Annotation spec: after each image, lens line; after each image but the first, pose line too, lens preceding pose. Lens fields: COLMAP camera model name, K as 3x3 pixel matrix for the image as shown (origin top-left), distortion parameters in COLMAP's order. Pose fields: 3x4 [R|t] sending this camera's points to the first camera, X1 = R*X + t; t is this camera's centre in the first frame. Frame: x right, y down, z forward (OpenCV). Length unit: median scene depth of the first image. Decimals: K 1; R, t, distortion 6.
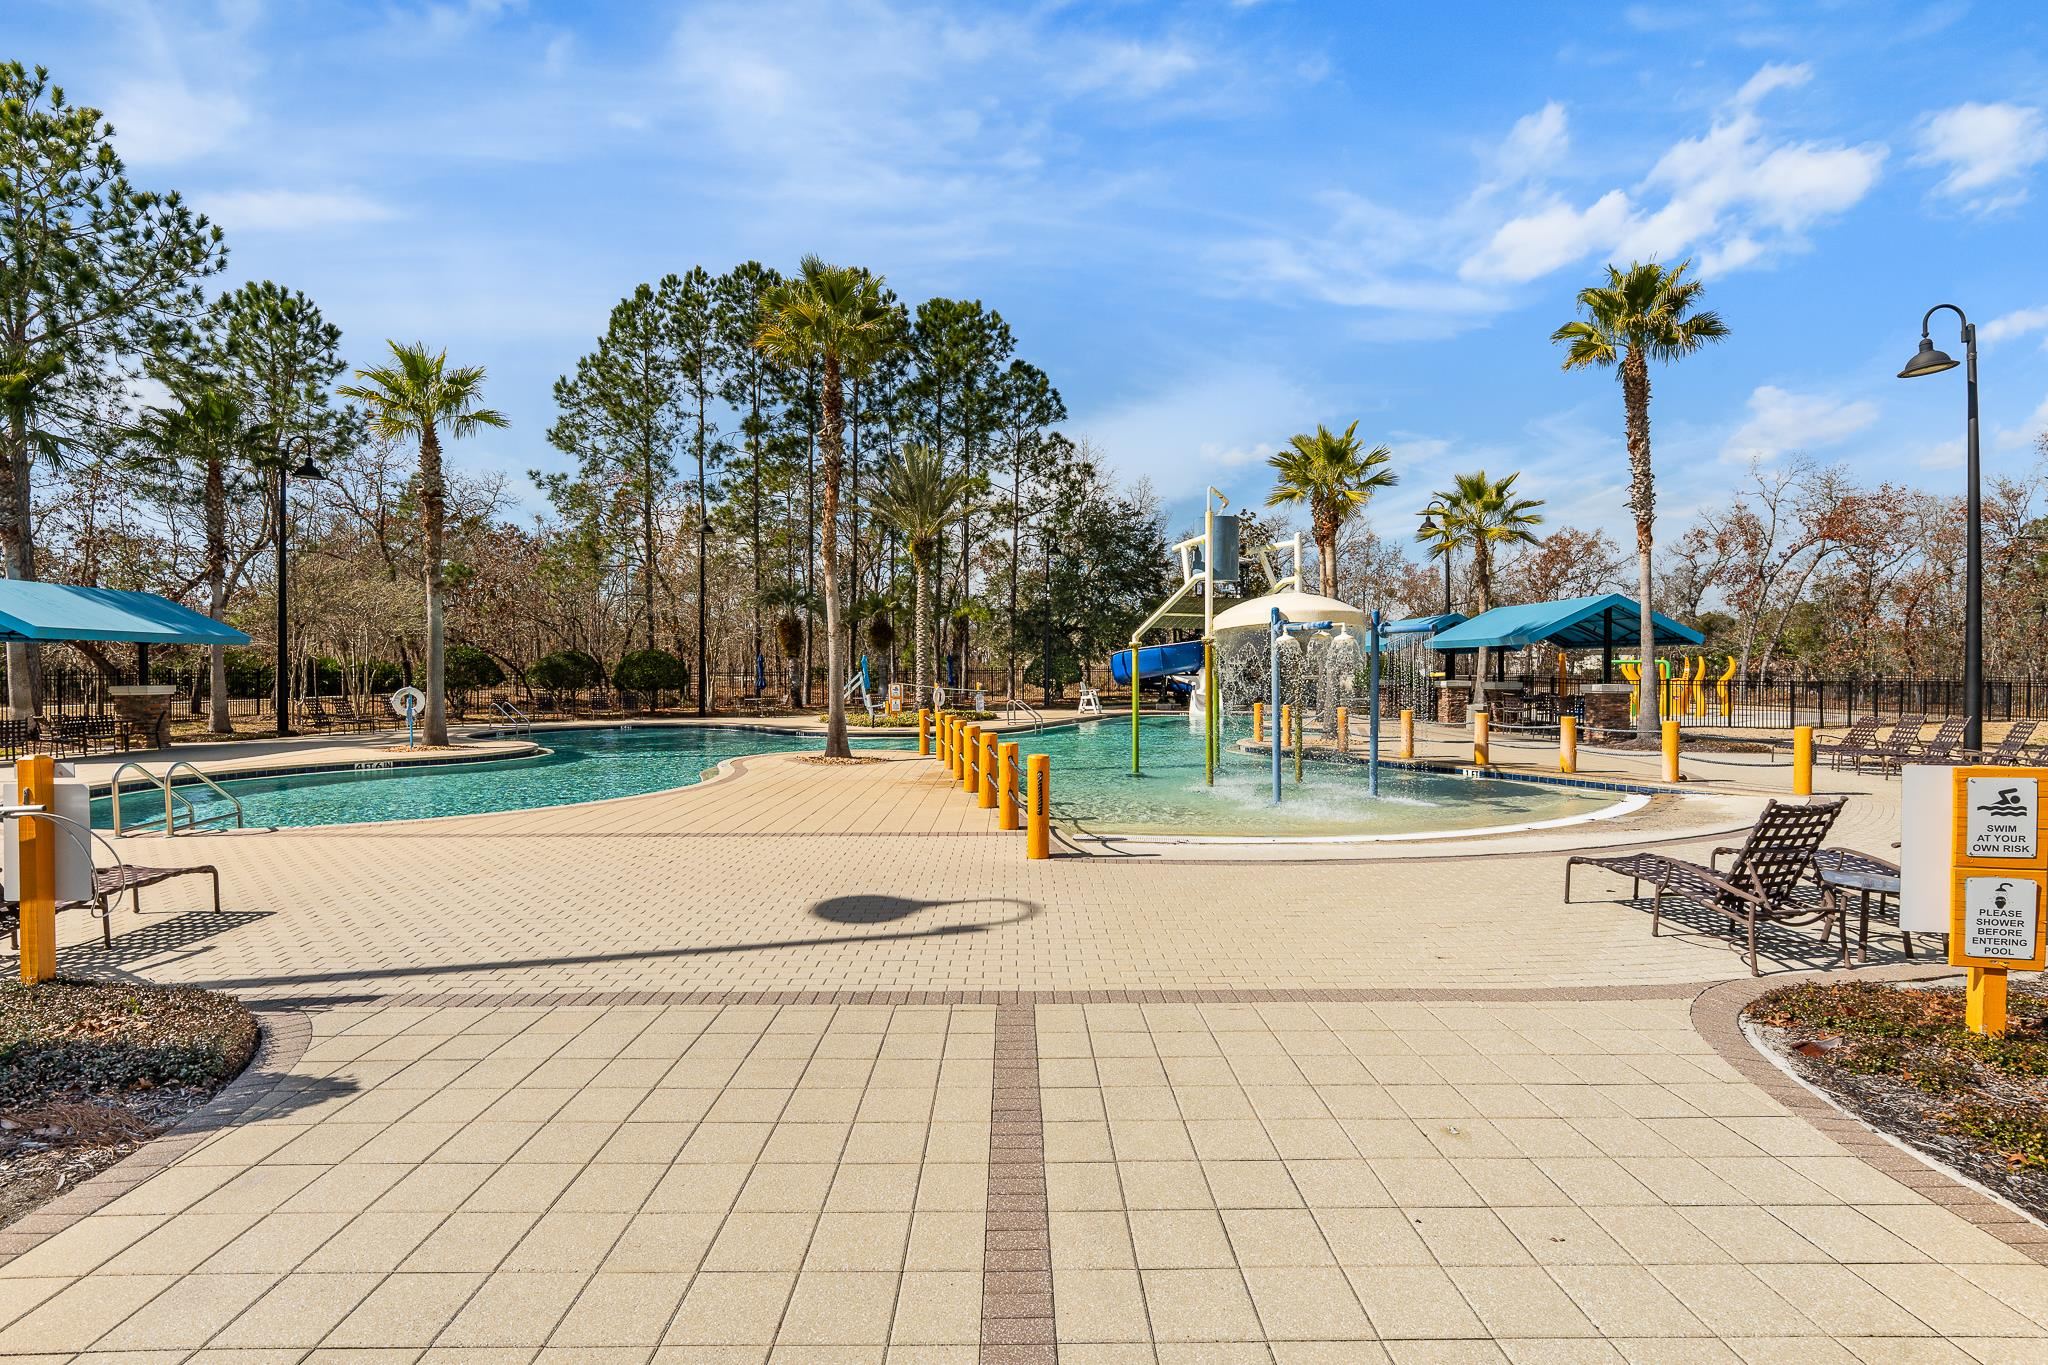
lens RADIAL K [[903.8, 0, 1024.0], [0, 903.8, 682.5], [0, 0, 1]] dist [-0.000315, -0.000072]
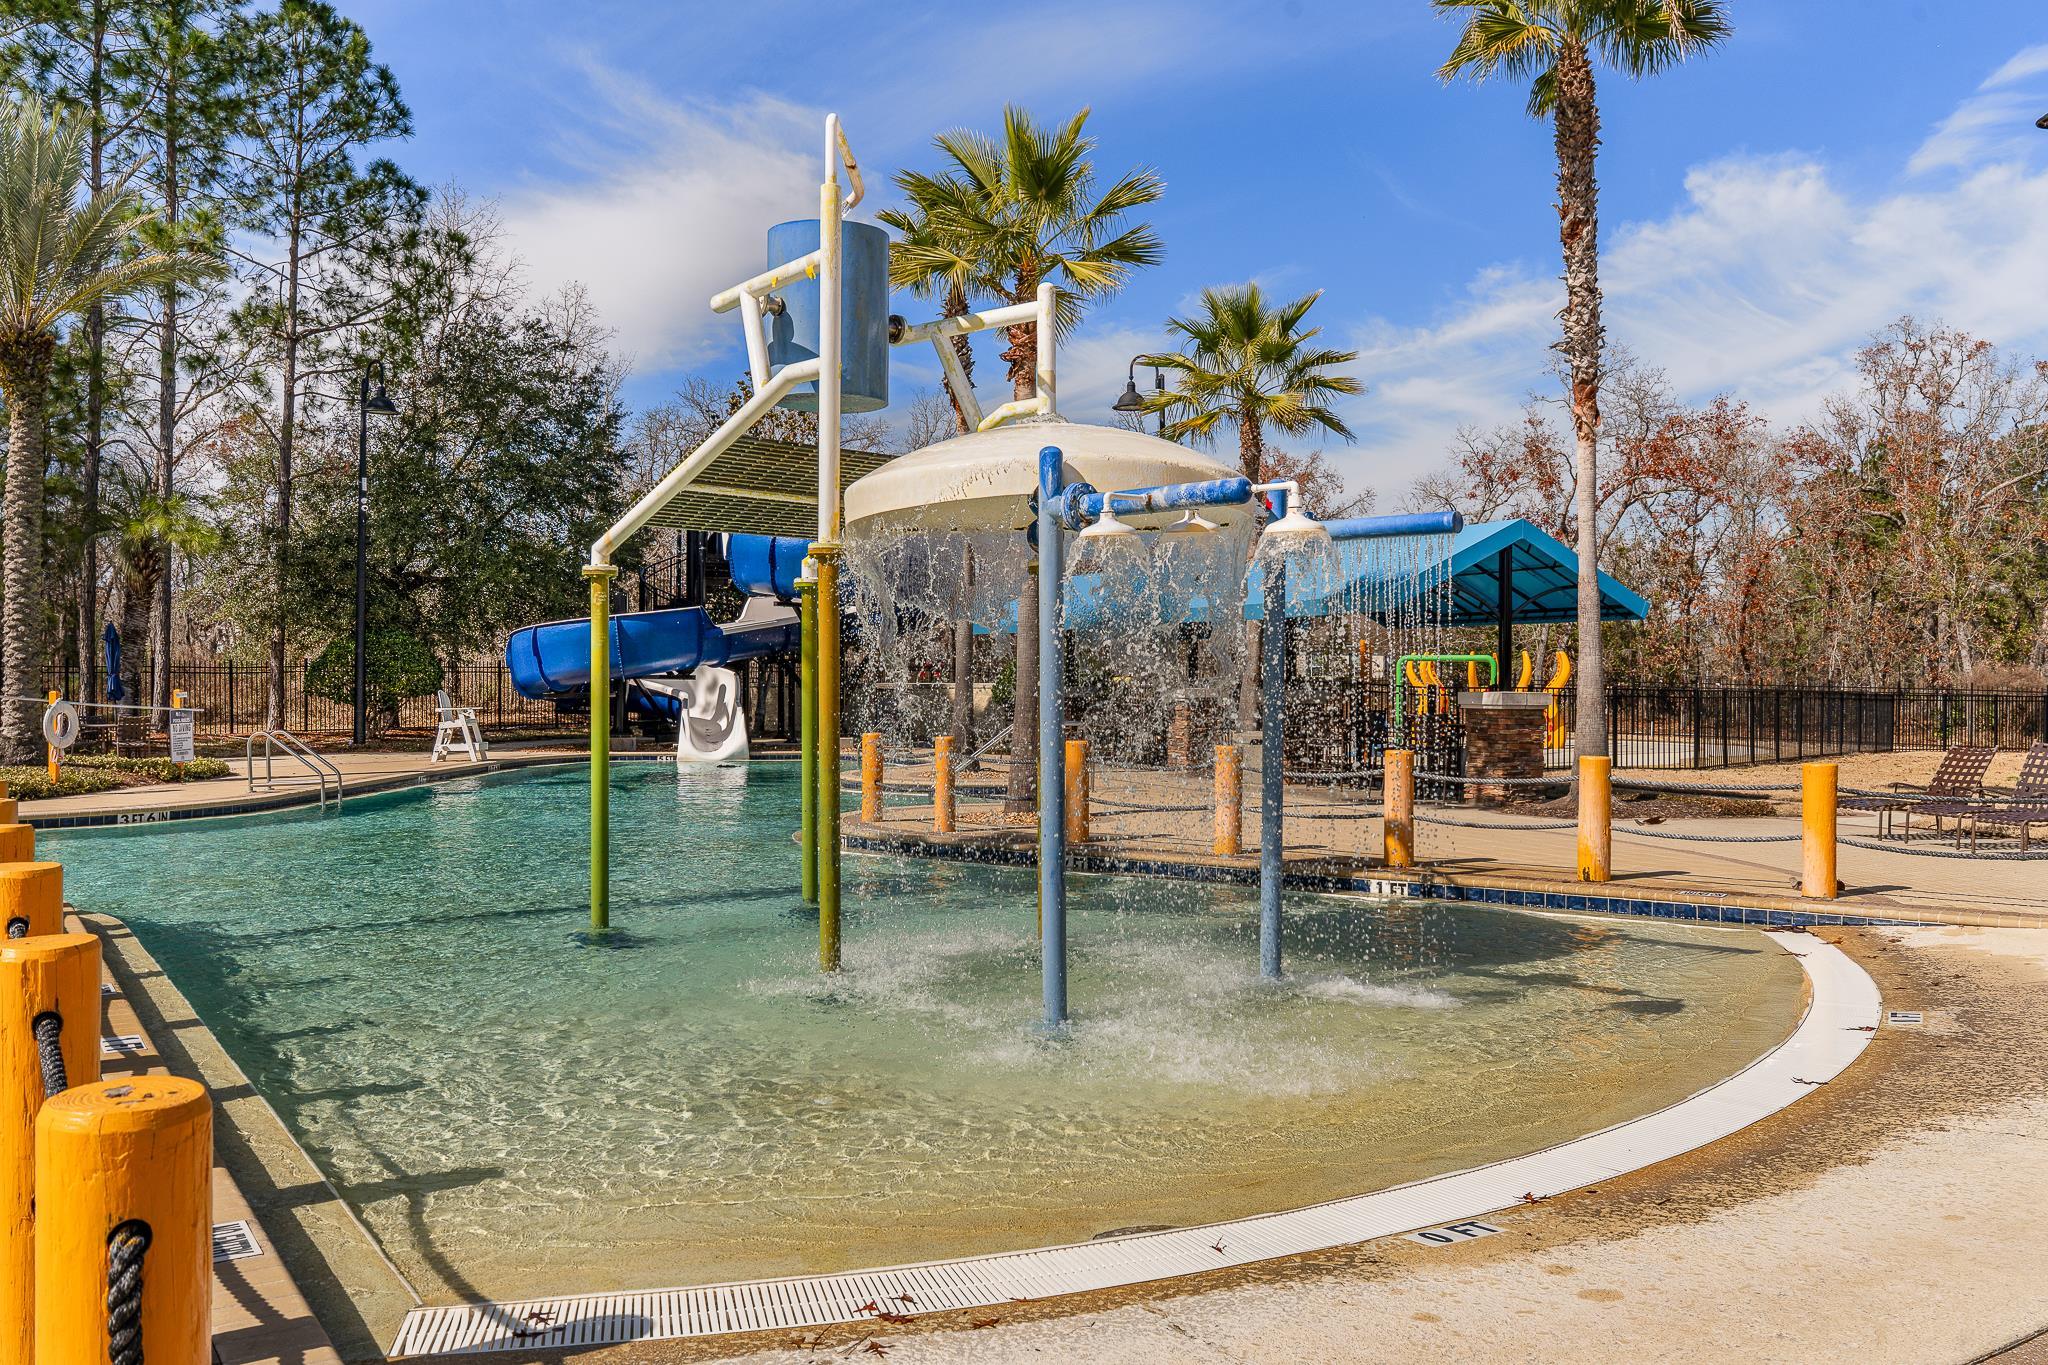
lens RADIAL K [[1598.4, 0, 1024.0], [0, 1598.4, 682.5], [0, 0, 1]] dist [-0.018783, 0.006792]
pose [[0.915419, 0.004458, 0.402478, 0.008097], [-0.000079, 0.999941, -0.010894, 0.003235], [-0.402503, 0.009941, 0.915365, 0.128735]]
